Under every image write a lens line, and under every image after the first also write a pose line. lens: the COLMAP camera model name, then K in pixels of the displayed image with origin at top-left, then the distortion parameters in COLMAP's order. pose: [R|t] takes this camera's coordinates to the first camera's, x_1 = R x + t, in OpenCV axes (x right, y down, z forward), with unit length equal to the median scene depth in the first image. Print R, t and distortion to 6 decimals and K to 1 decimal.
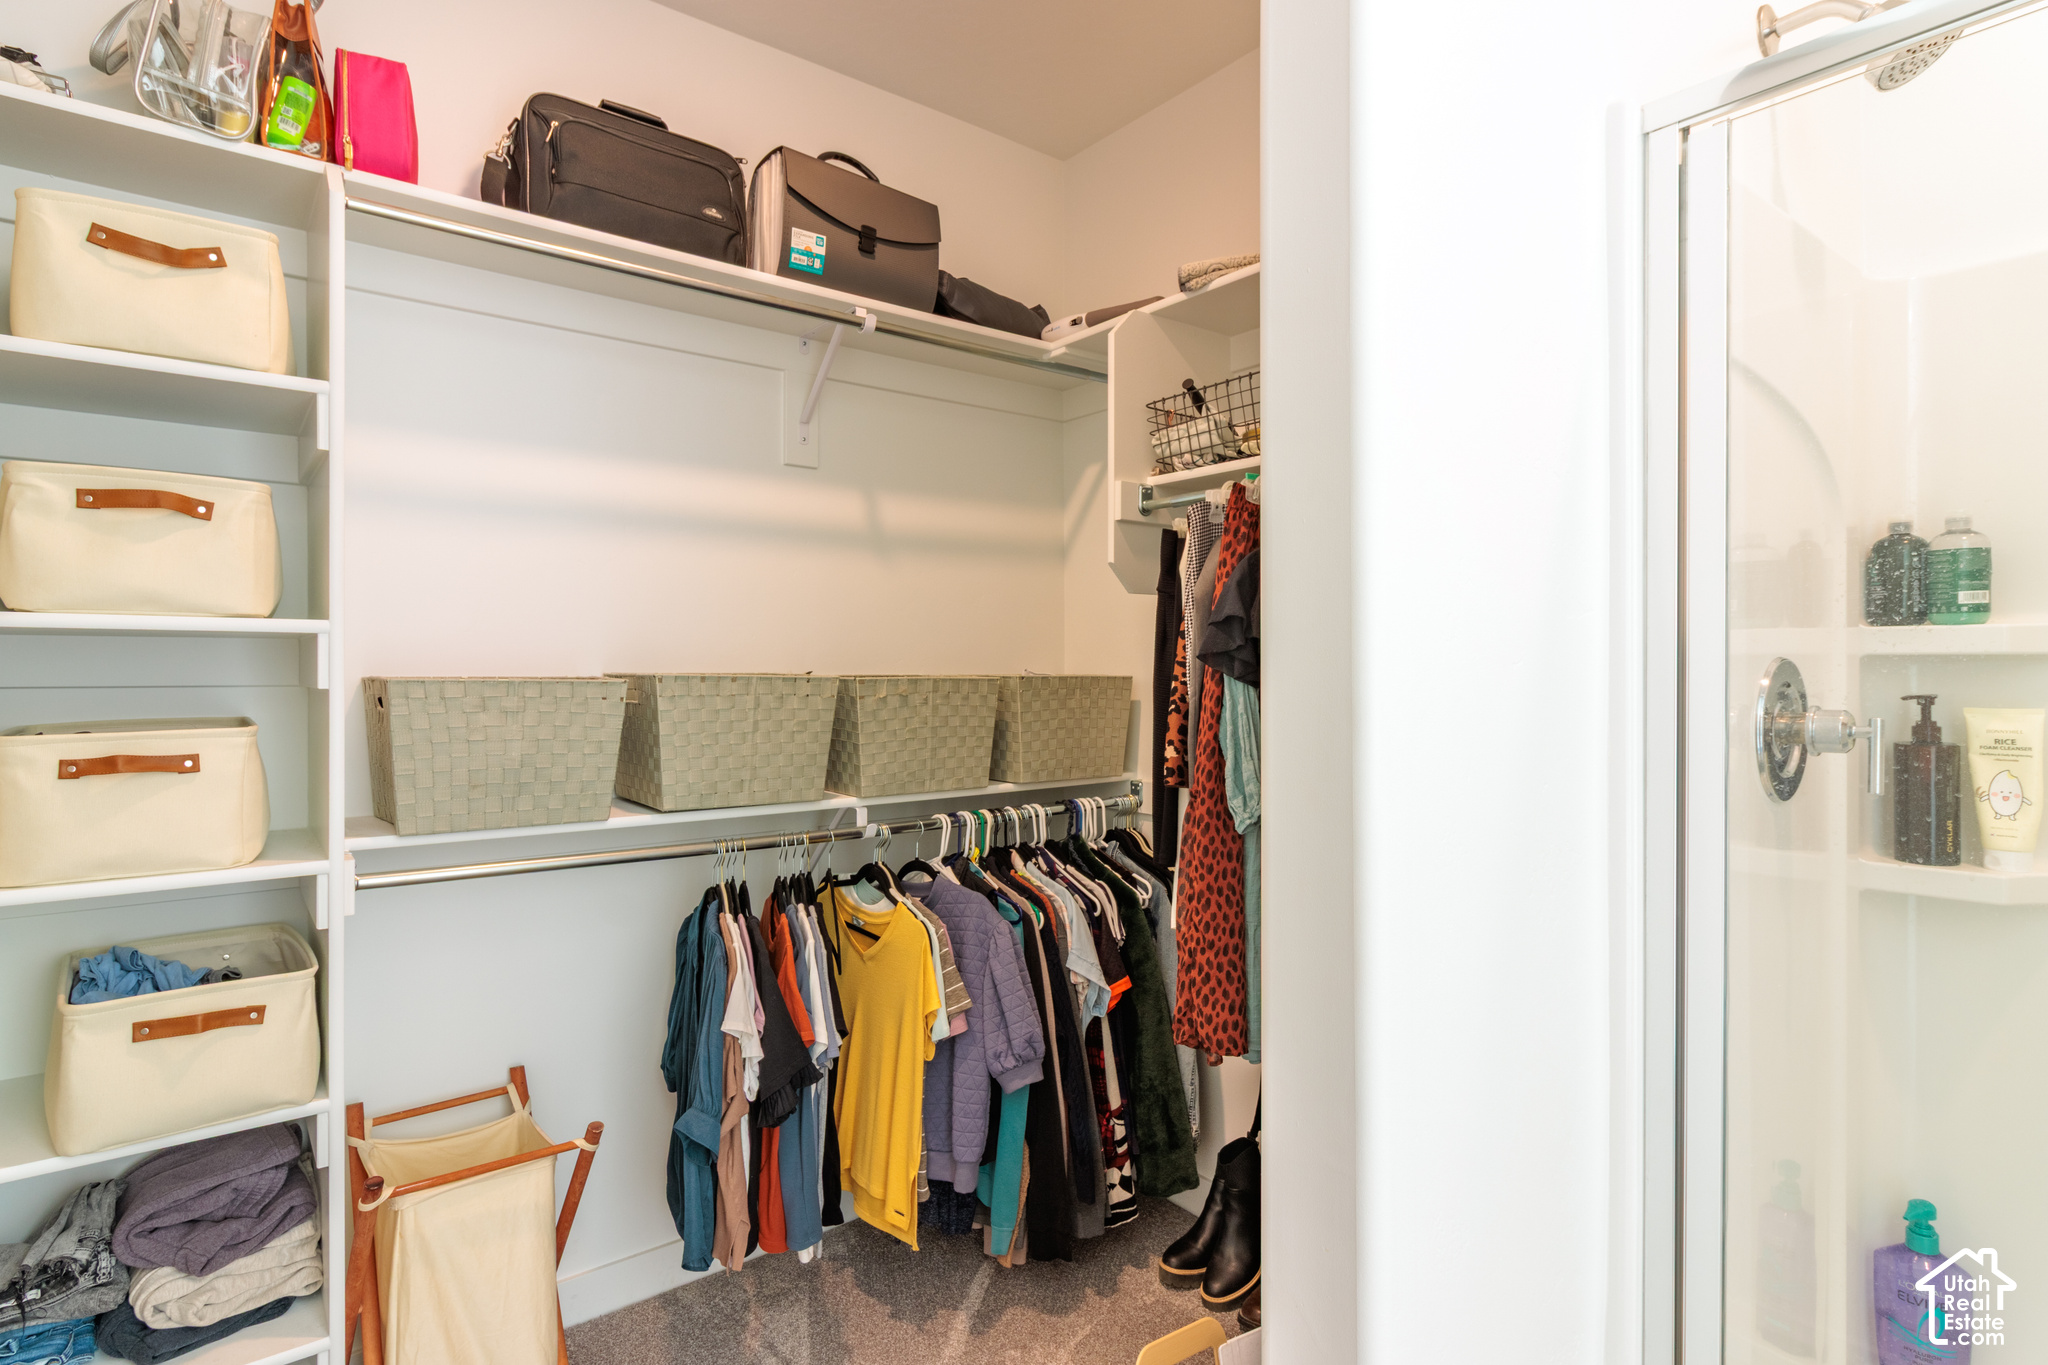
lens RADIAL K [[1042.6, 0, 1022.6], [0, 1042.6, 671.4], [0, 0, 1]] dist [0.009260, -0.003178]
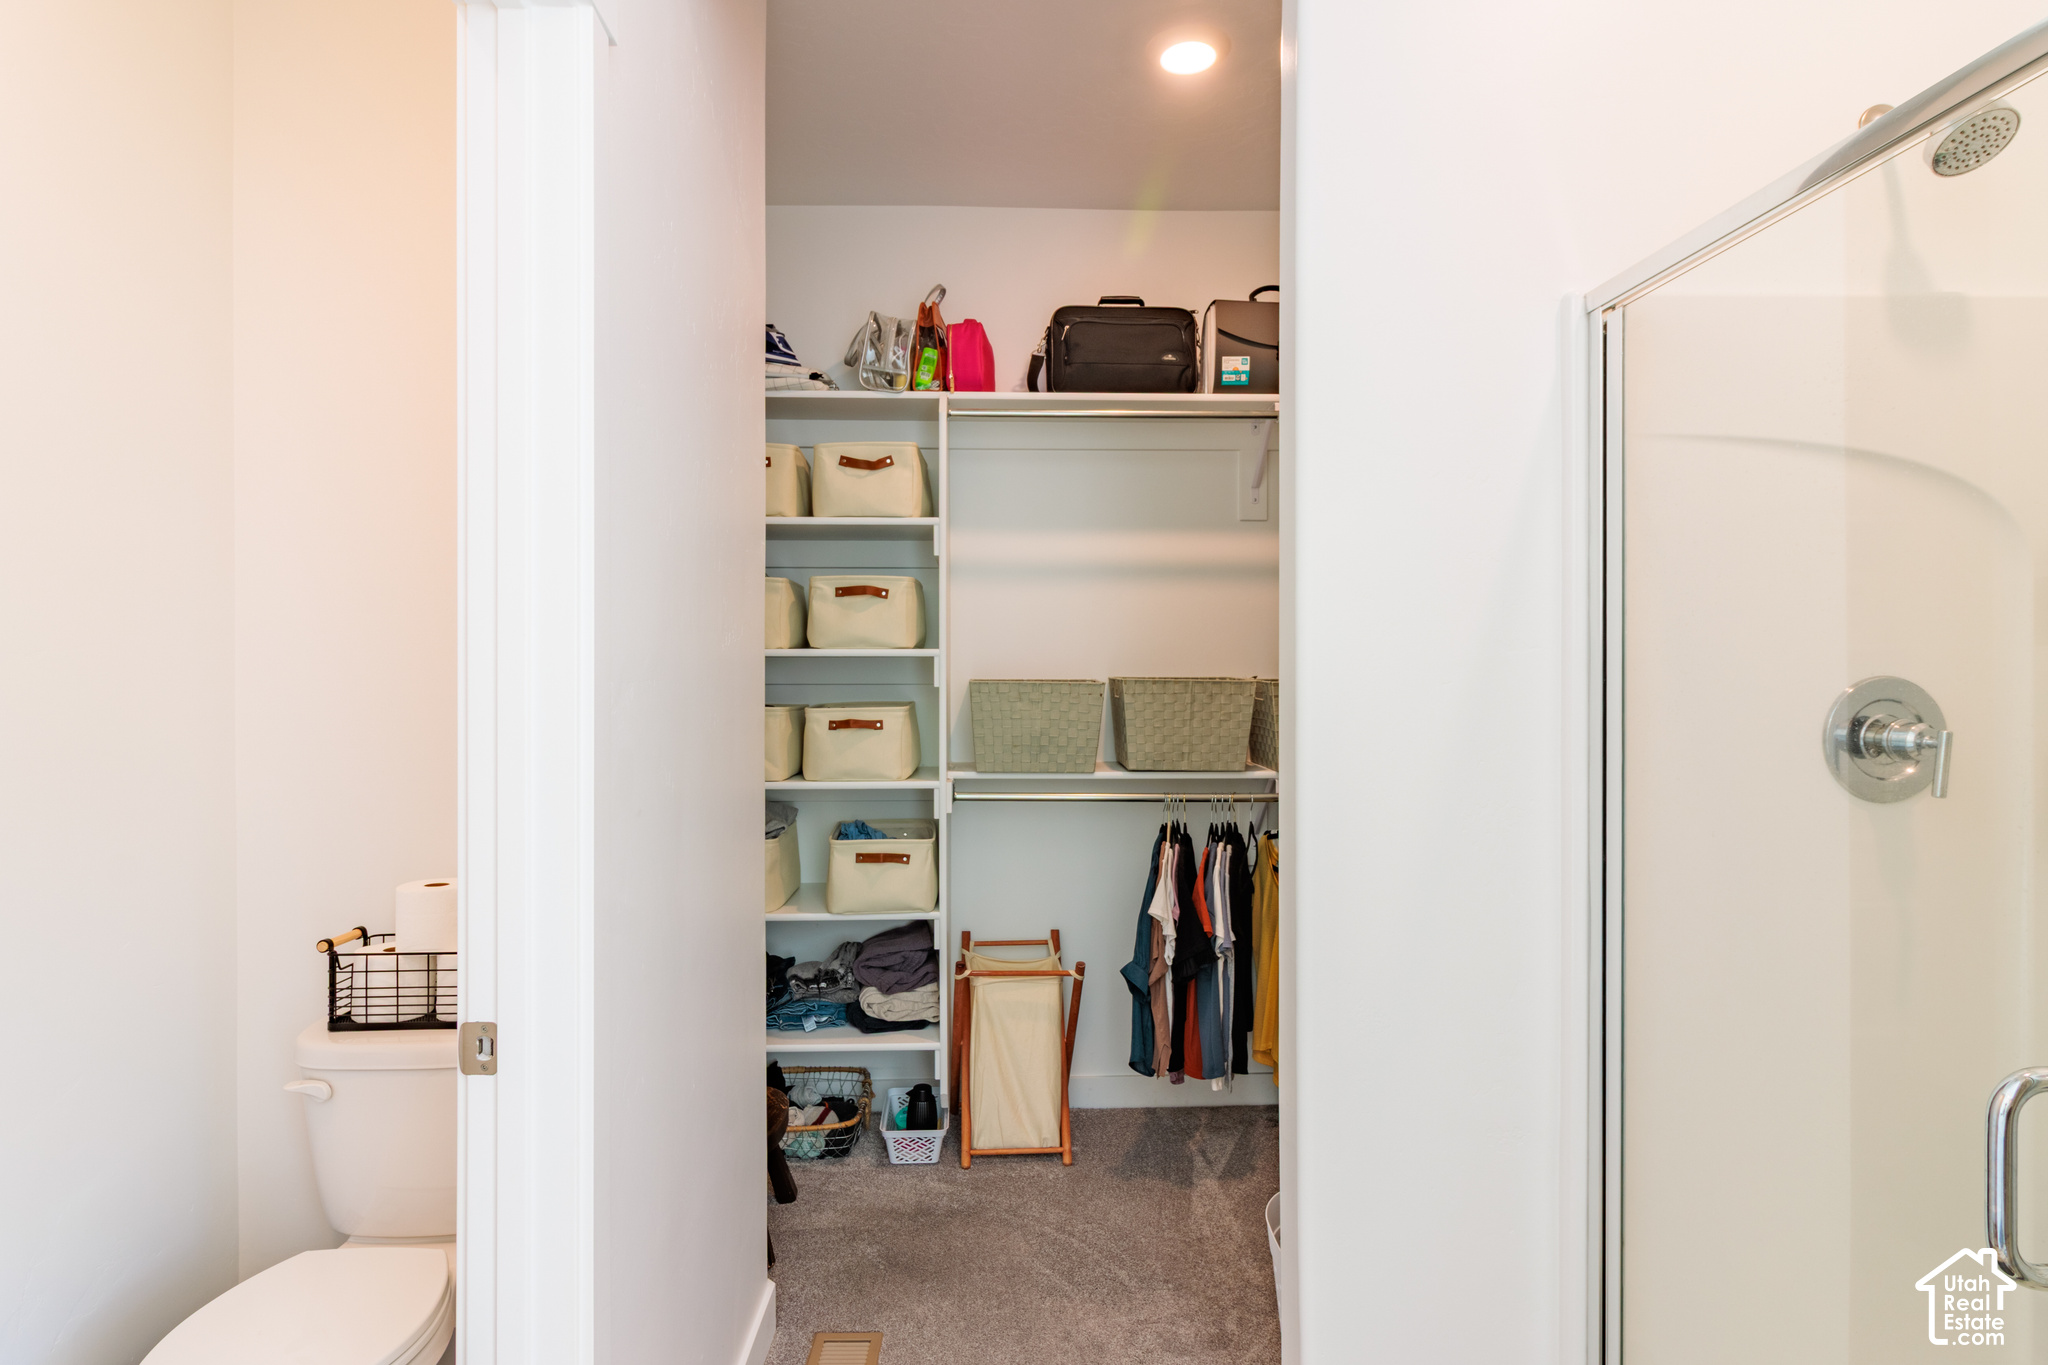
lens RADIAL K [[1042.6, 0, 1028.3], [0, 1042.6, 673.6], [0, 0, 1]] dist [0.009260, -0.003178]
pose [[0.819778, 0.005513, -0.572654, 0.473903], [-0.000775, 0.999963, 0.008518, -0.020636], [0.572681, -0.006539, 0.819753, -0.374381]]
